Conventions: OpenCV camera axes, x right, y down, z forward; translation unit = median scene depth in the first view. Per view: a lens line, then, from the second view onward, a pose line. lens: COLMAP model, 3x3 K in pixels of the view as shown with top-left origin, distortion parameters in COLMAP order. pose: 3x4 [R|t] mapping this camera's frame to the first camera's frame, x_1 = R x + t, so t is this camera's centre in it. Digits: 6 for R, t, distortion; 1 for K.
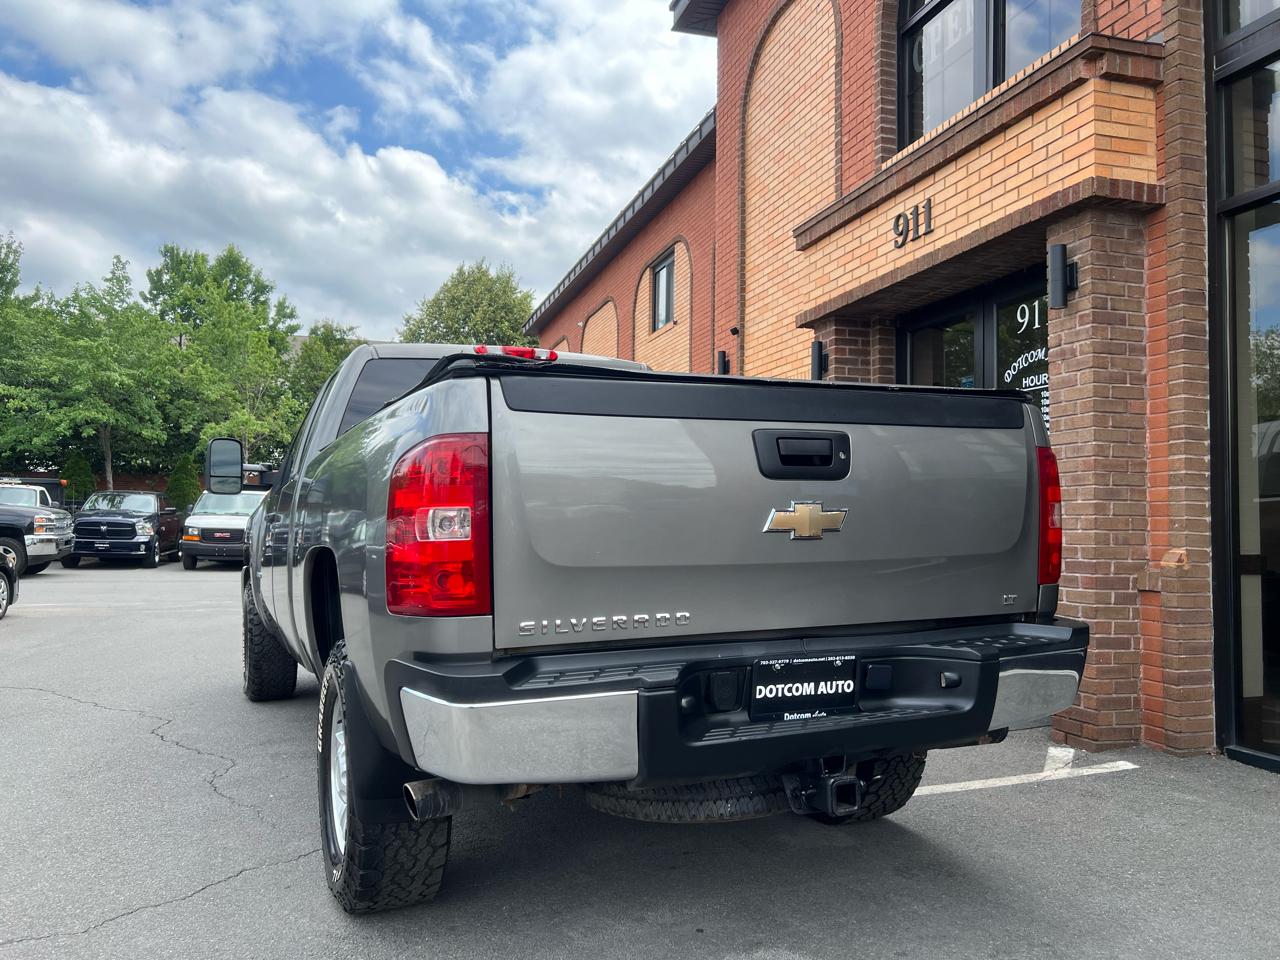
lens RADIAL K [[961.0, 0, 632.4], [0, 961.0, 486.2], [0, 0, 1]] dist [0.045891, -0.048084]
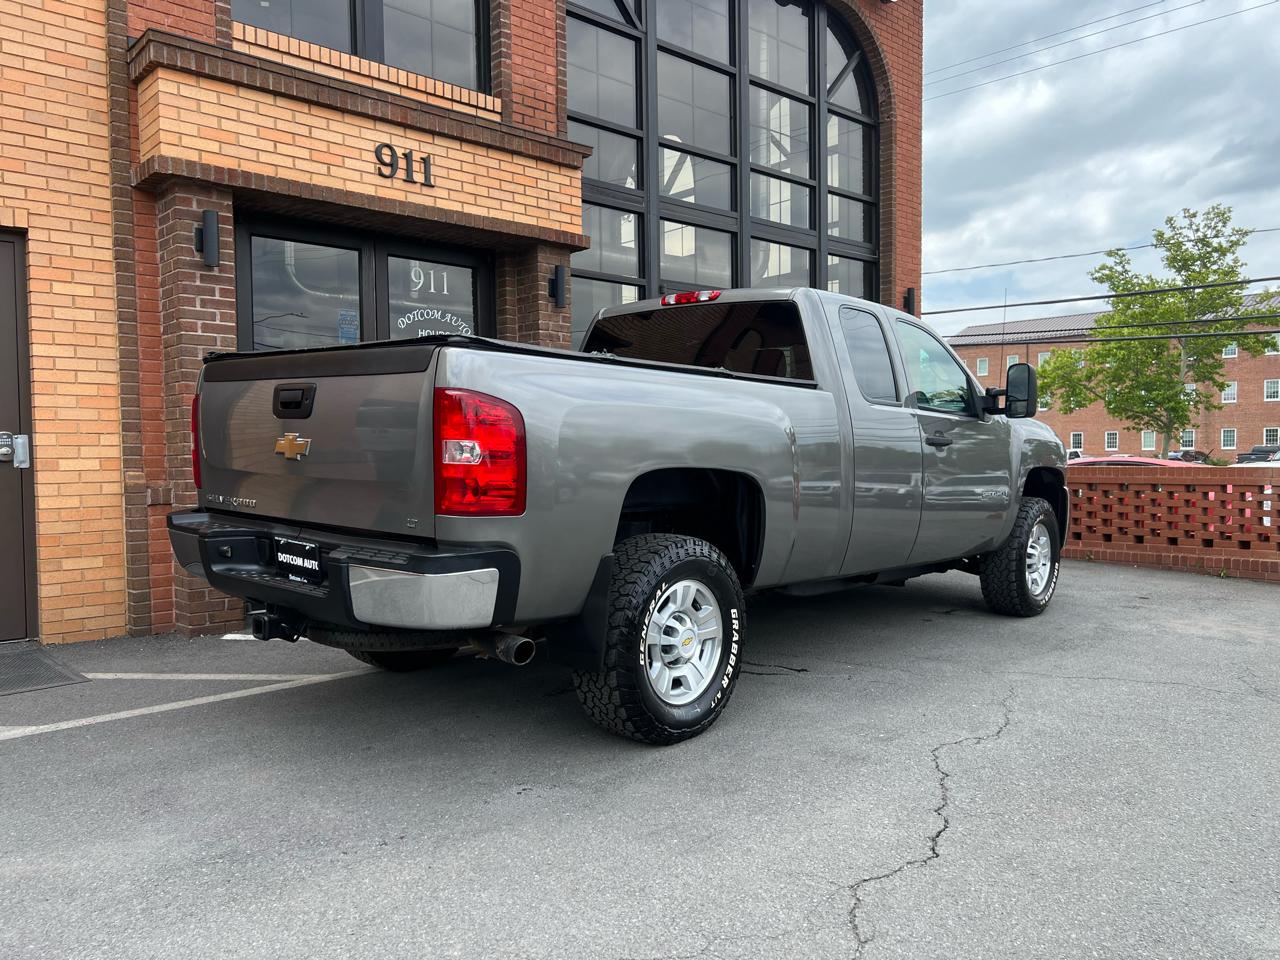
lens RADIAL K [[965.2, 0, 636.5], [0, 965.2, 488.9], [0, 0, 1]] dist [0.042593, -0.048810]
pose [[-0.430560, -0.040291, 0.901662, -0.860434], [-0.035231, 0.998992, 0.027817, 0.048543], [-0.901874, -0.019790, -0.431545, 1.329594]]
